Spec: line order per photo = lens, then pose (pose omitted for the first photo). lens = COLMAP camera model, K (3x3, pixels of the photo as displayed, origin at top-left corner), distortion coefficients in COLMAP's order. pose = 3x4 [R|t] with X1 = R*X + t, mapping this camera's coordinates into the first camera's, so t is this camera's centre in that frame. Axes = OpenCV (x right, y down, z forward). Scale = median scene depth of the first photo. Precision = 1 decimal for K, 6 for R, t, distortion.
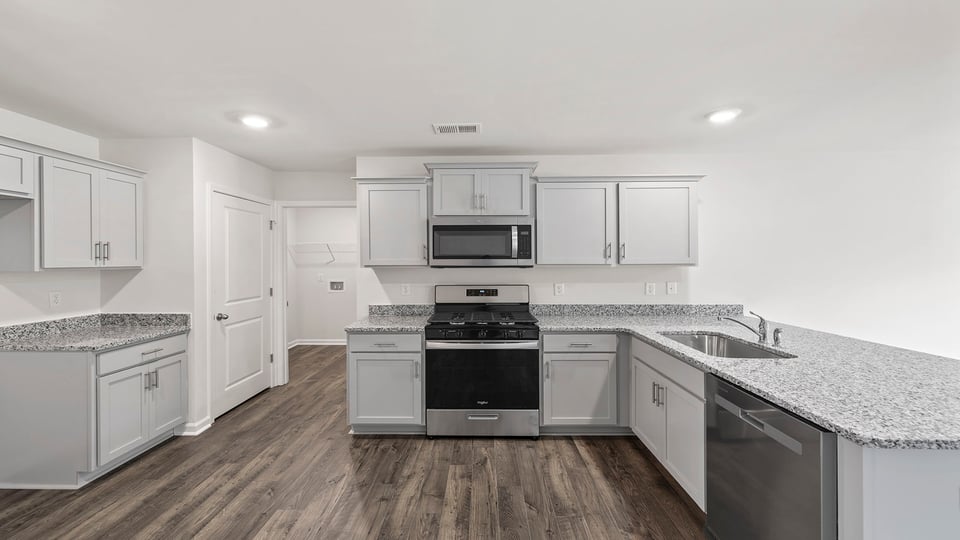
lens RADIAL K [[410.8, 0, 475.3], [0, 410.8, 263.9], [0, 0, 1]] dist [-0.003483, 0.000206]
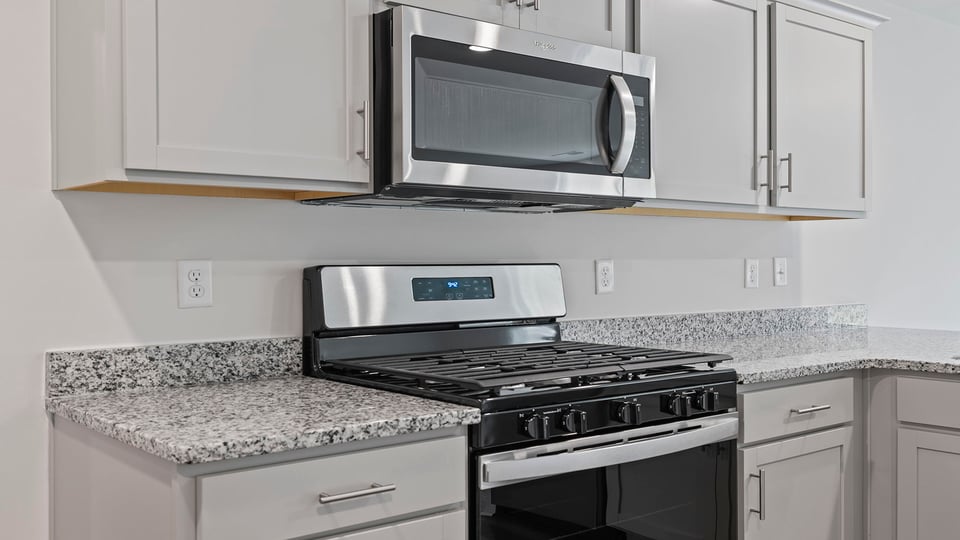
lens RADIAL K [[952.5, 0, 479.5], [0, 952.5, 255.6], [0, 0, 1]] dist [-0.011758, -0.001573]
pose [[0.755477, 0.005507, 0.655151, -0.516954], [0.003891, 0.999909, -0.012893, 0.064684], [-0.655163, 0.012290, 0.755388, 0.531999]]
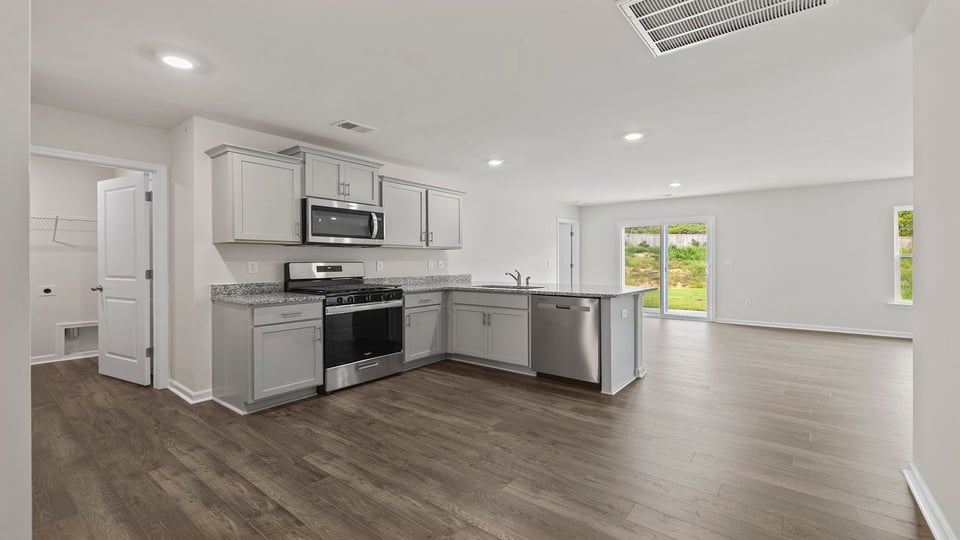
lens RADIAL K [[410.8, 0, 475.3], [0, 410.8, 263.9], [0, 0, 1]] dist [-0.003483, 0.000206]
pose [[0.606621, -0.002519, 0.794987, -0.756247], [0.006991, 0.999973, -0.002166, 0.072728], [-0.794961, 0.006872, 0.606622, -0.005358]]
